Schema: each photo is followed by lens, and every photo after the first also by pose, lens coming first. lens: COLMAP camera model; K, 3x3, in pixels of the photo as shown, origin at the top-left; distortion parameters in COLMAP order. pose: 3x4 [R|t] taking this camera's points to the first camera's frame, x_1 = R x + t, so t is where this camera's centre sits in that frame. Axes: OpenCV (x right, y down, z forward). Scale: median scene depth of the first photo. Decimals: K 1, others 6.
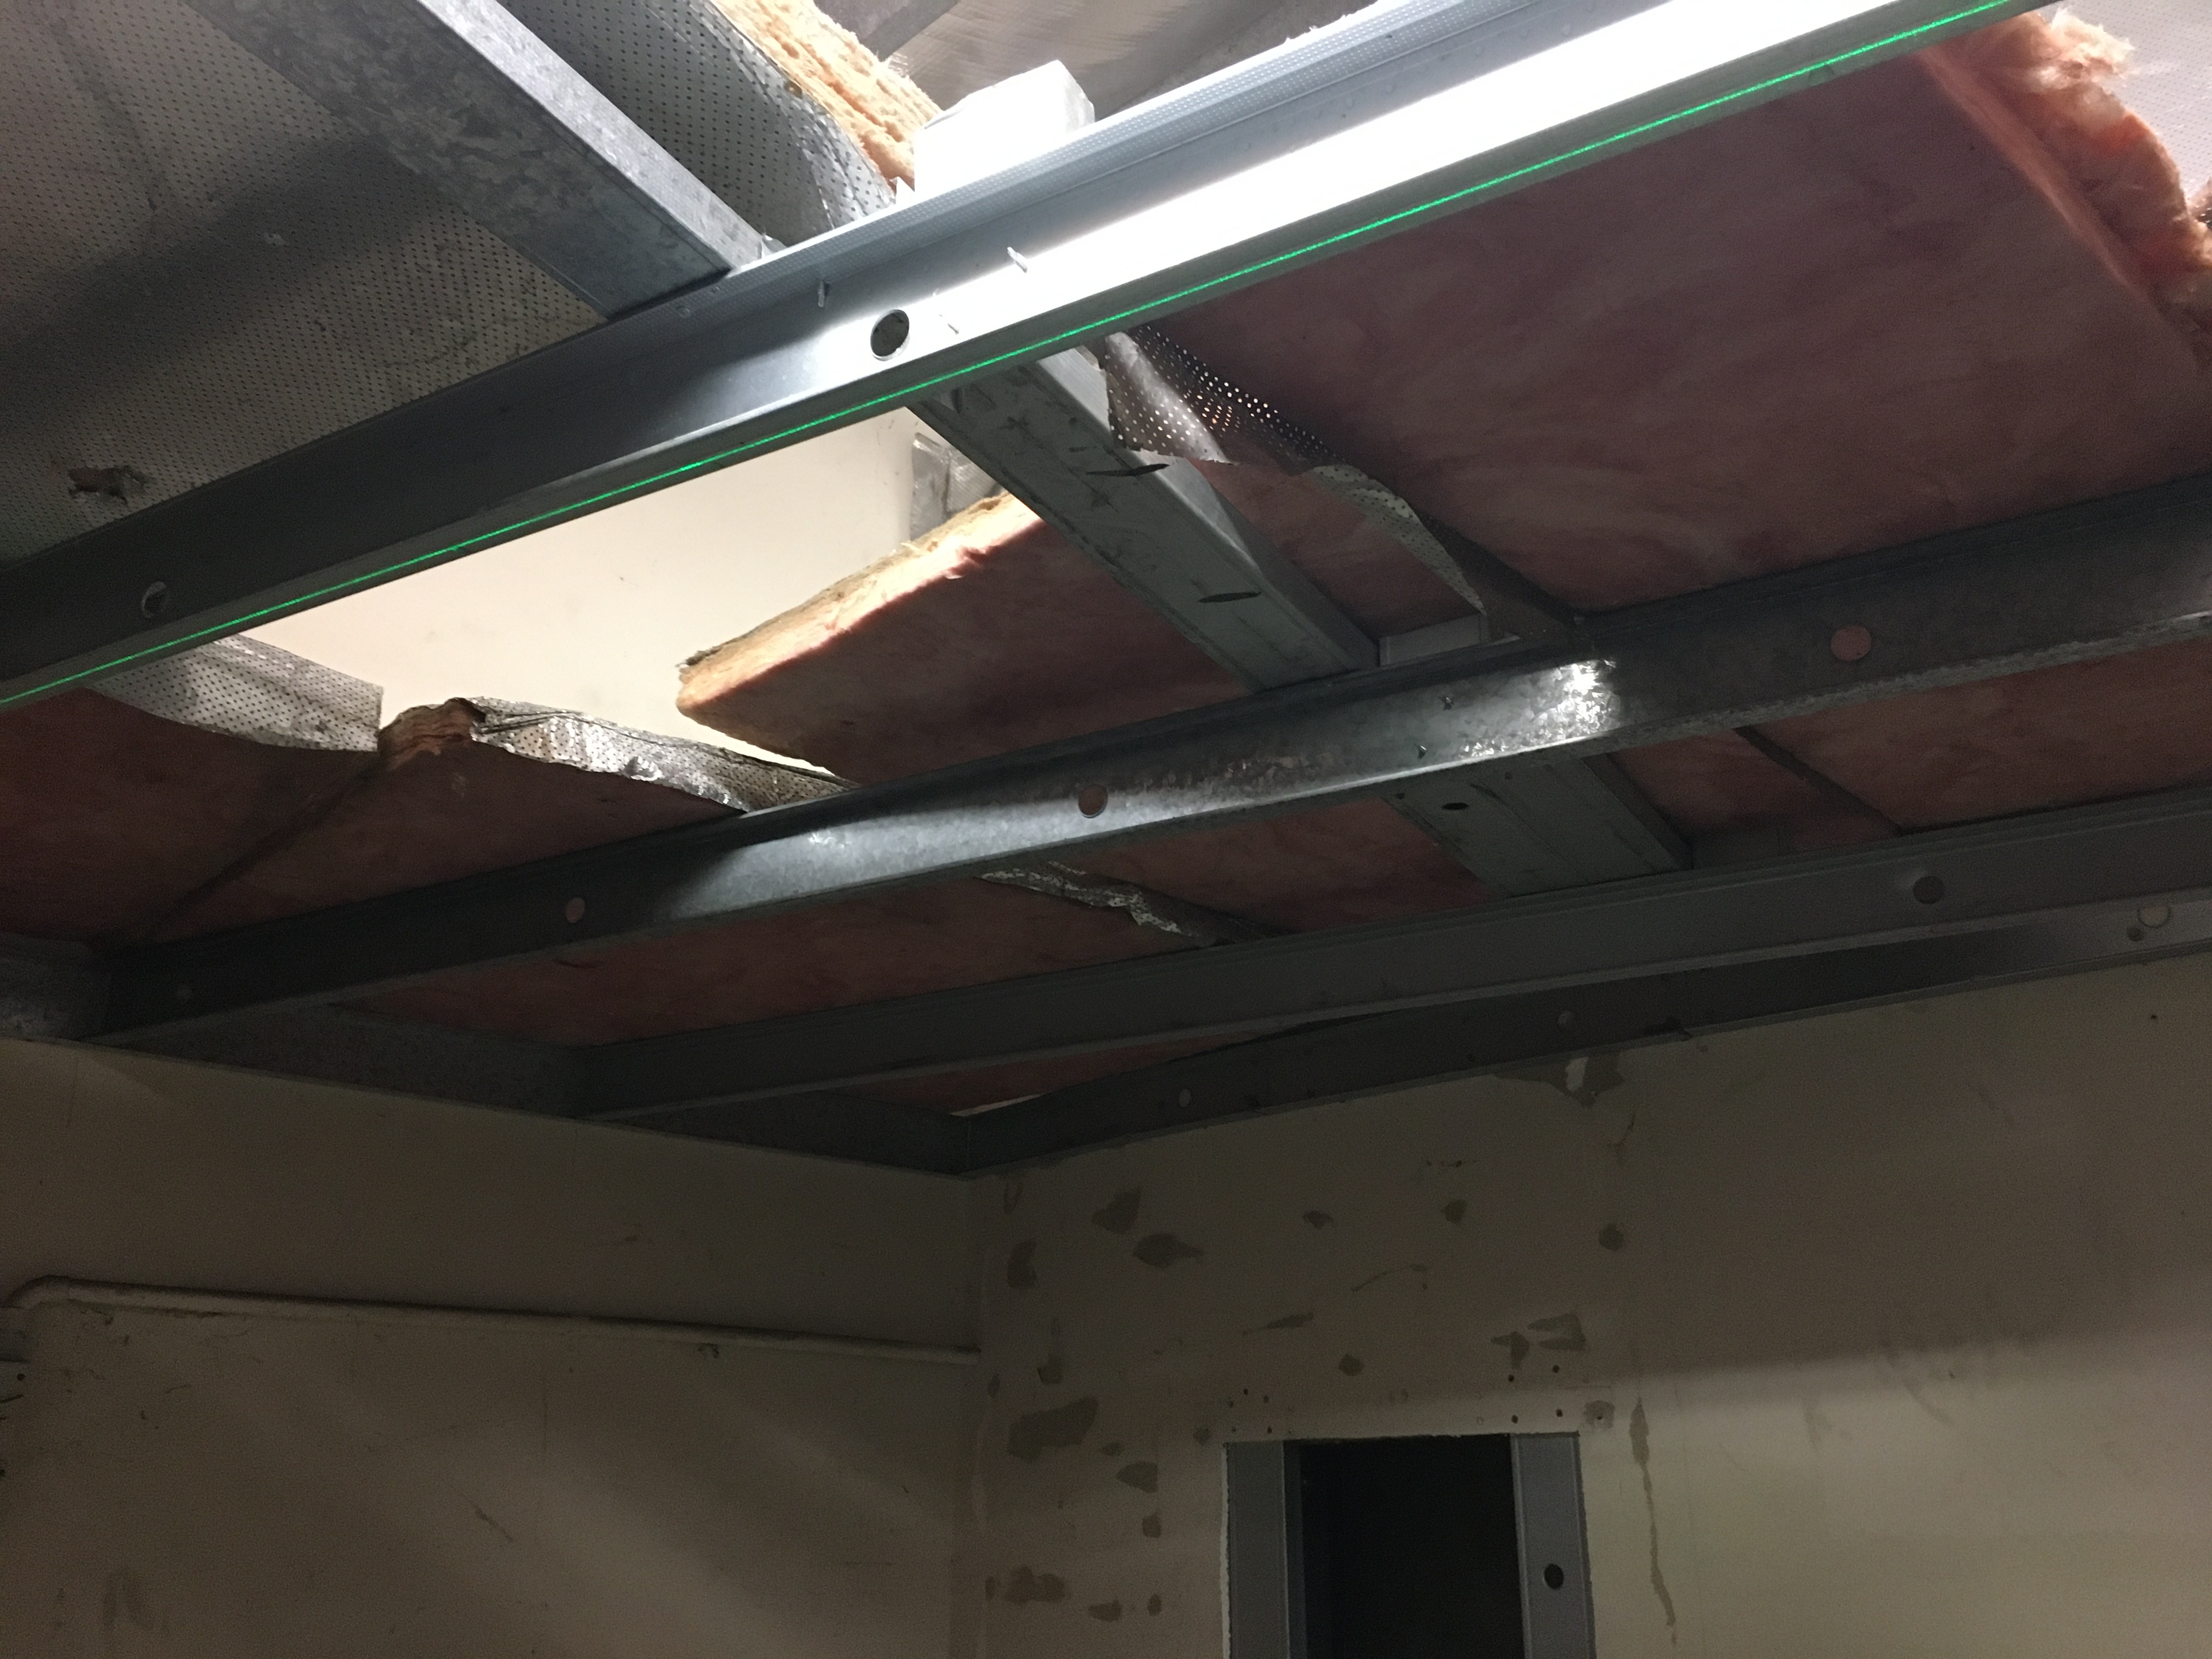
lens RADIAL K [[1859.3, 0, 1108.0], [0, 1859.3, 836.8], [0, 0, 1]] dist [0.057487, -0.087552]
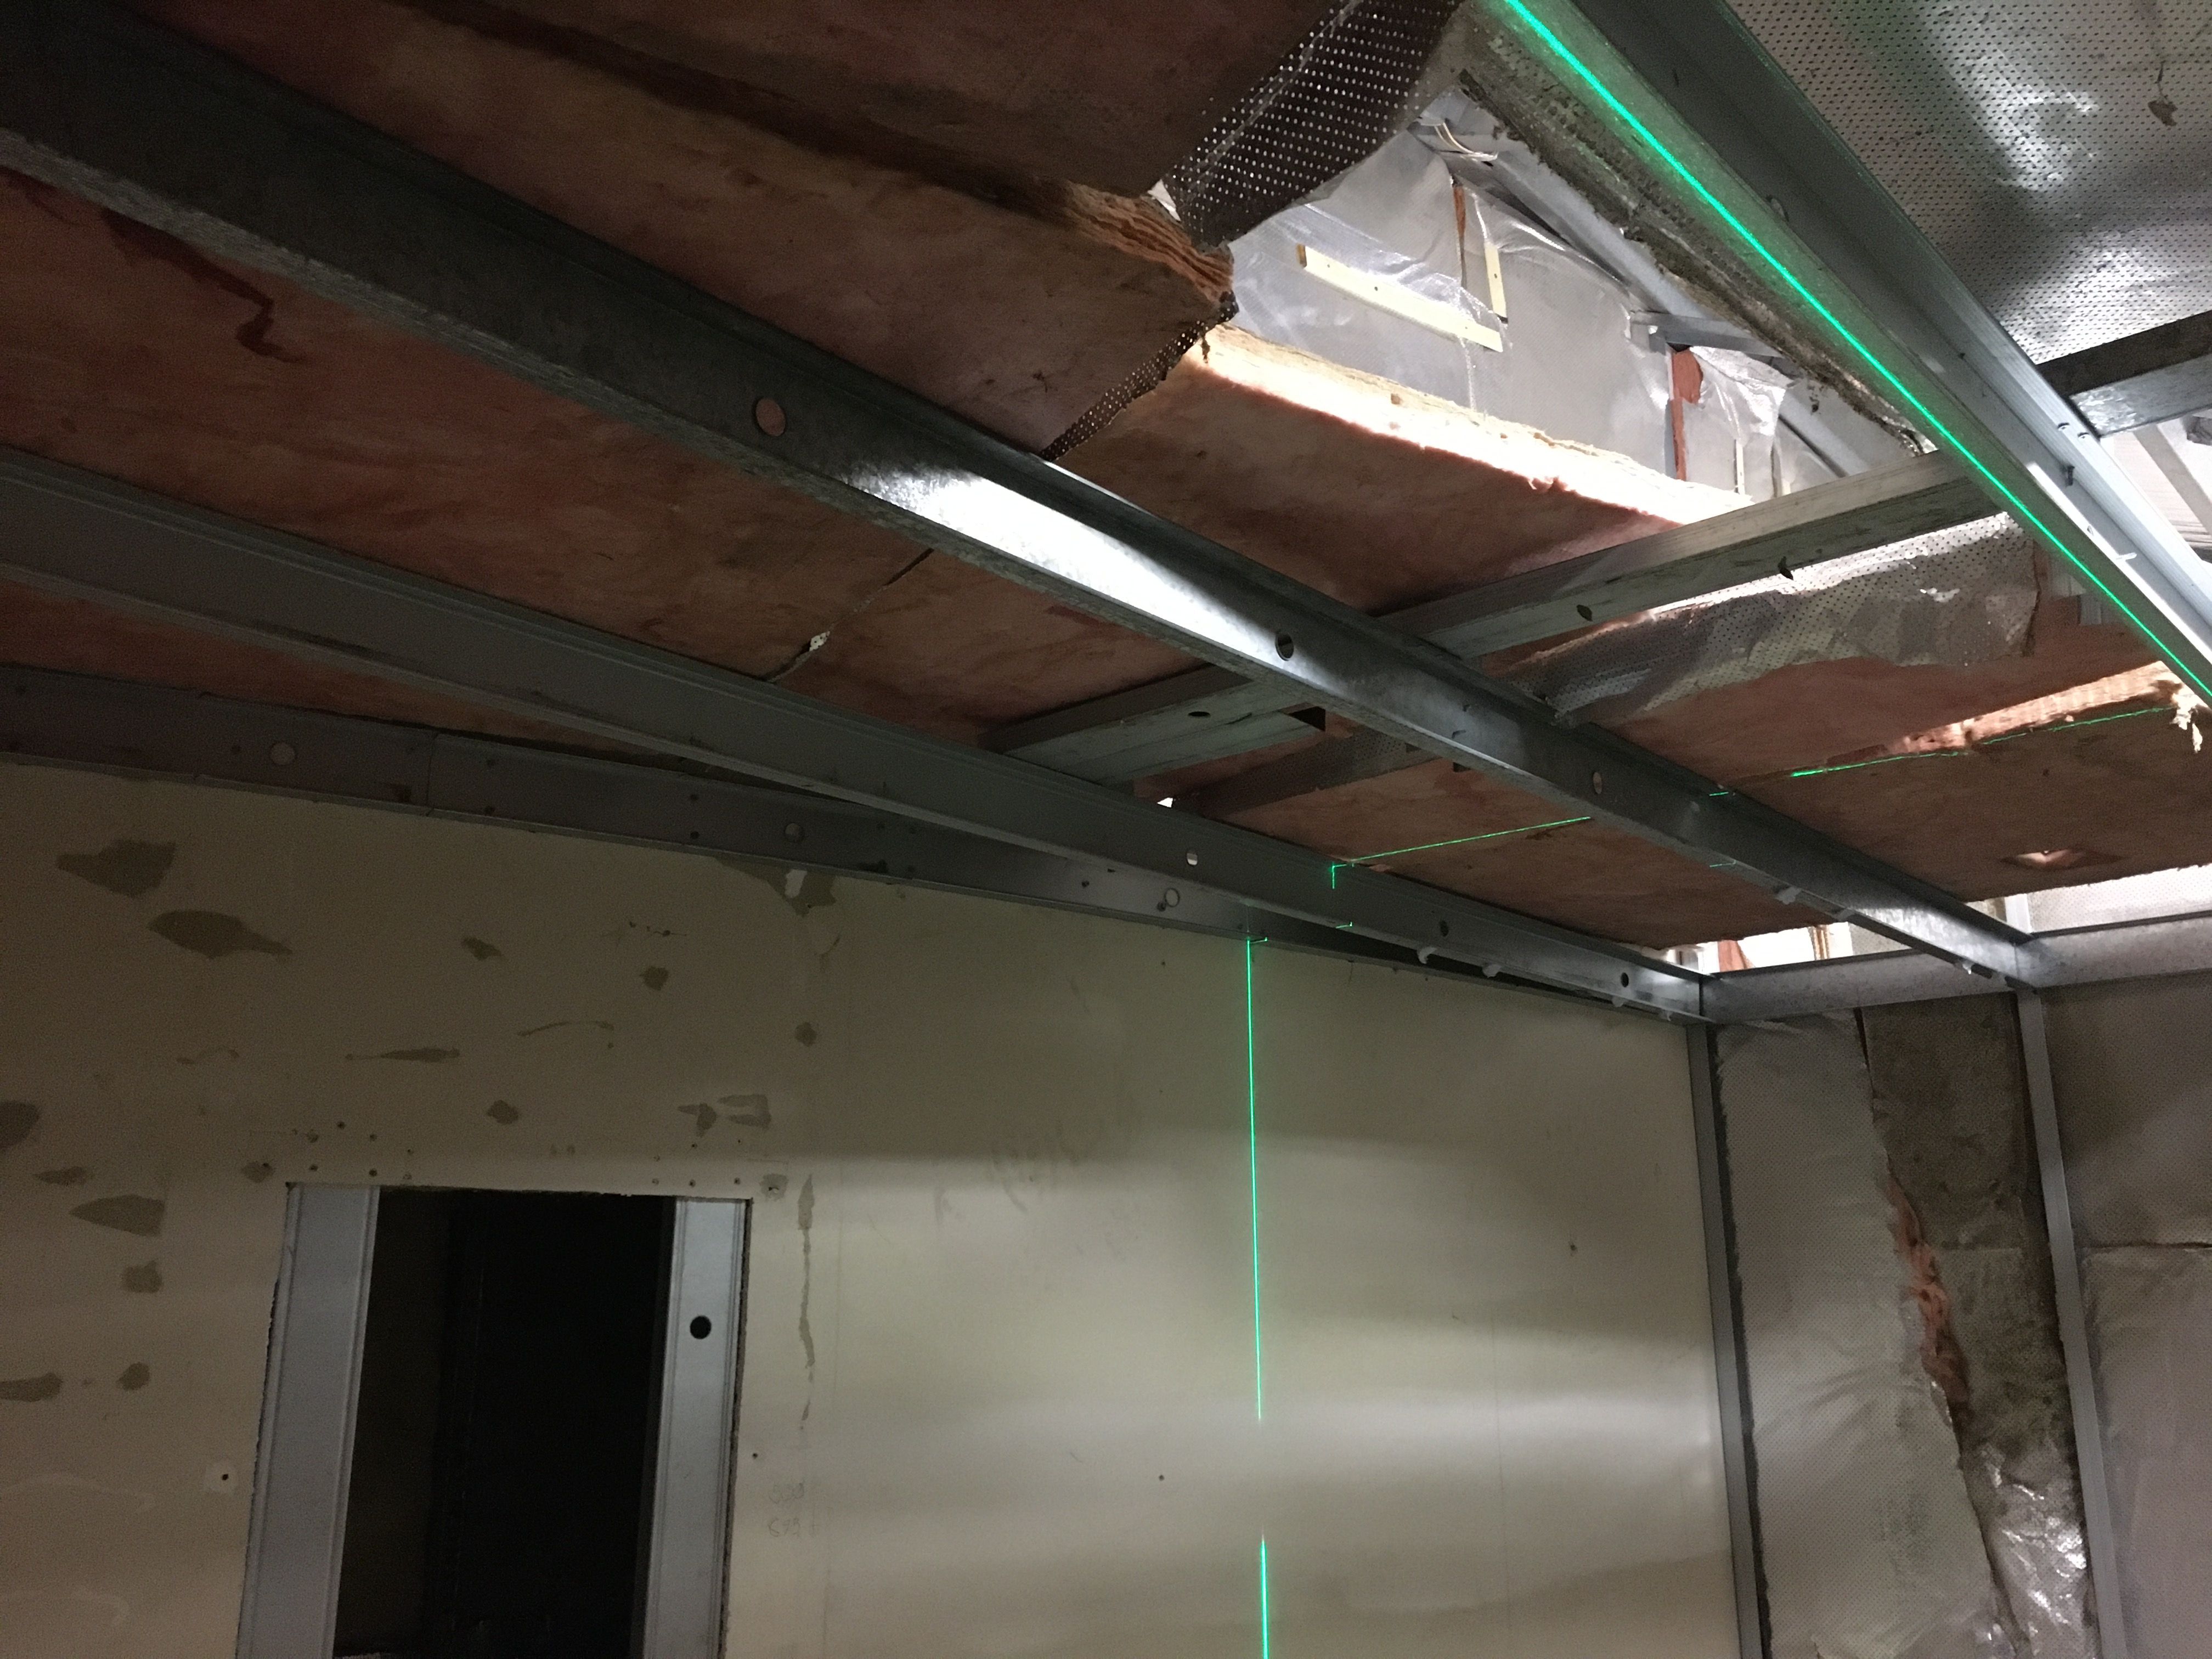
lens RADIAL K [[1859.3, 0, 1104.9], [0, 1859.3, 833.5], [0, 0, 1]] dist [0.057487, -0.087552]
pose [[0.200419, 0.241167, 0.949563, -0.776667], [-0.345153, 0.924469, -0.161945, 0.221504], [-0.916898, -0.295288, 0.268520, 0.571573]]
